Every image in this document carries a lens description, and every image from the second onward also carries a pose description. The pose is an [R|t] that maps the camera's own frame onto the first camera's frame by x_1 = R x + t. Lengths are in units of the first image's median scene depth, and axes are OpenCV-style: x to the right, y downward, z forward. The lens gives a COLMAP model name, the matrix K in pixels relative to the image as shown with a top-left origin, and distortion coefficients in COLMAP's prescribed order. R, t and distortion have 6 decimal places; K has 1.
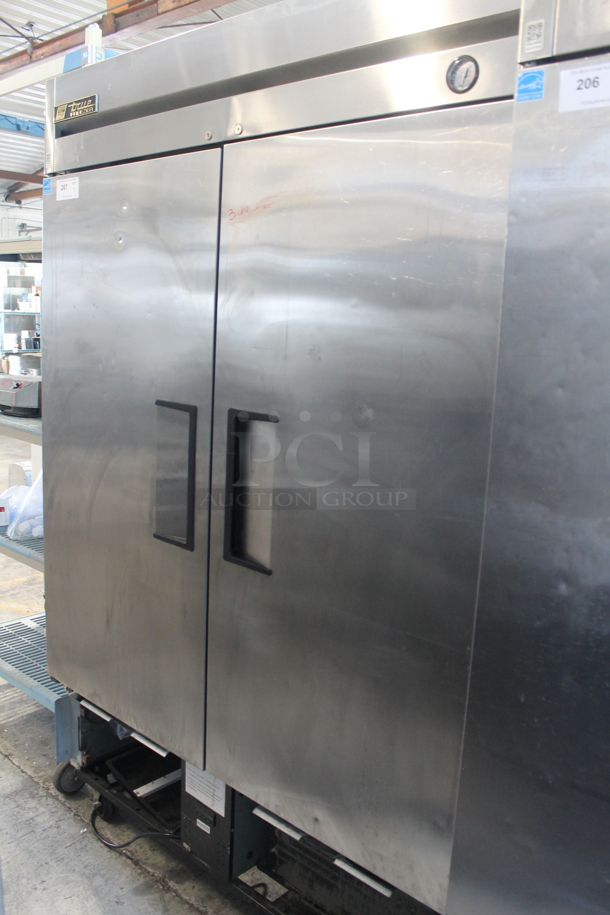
lens RADIAL K [[778.8, 0, 305.0], [0, 778.8, 457.5], [0, 0, 1]] dist [-0.177686, 0.143769]
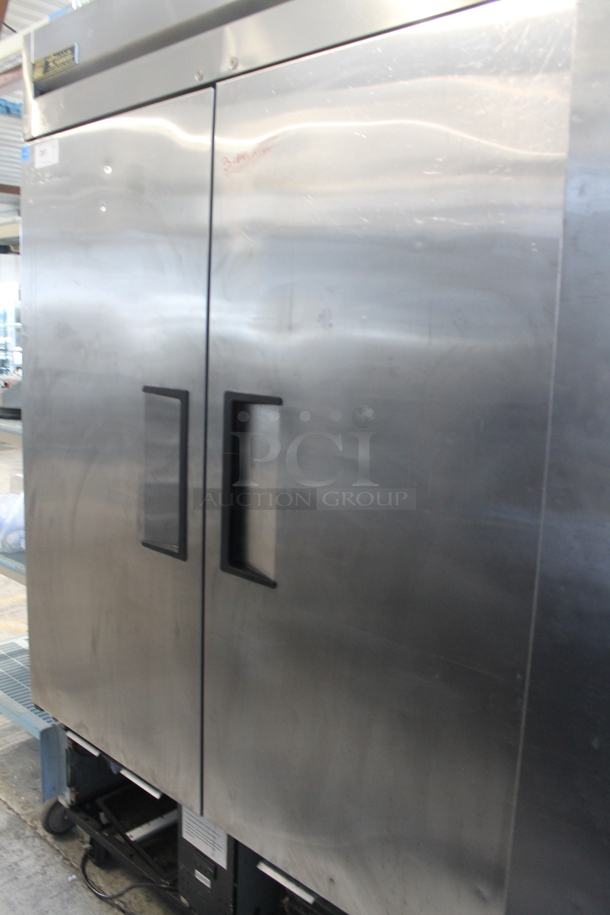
lens RADIAL K [[778.8, 0, 305.0], [0, 778.8, 457.5], [0, 0, 1]] dist [-0.177686, 0.143769]
pose [[0.999721, -0.008951, -0.021864, 0.006066], [0.008476, 0.999729, -0.021698, 0.023554], [0.022052, 0.021507, 0.999525, 0.129811]]
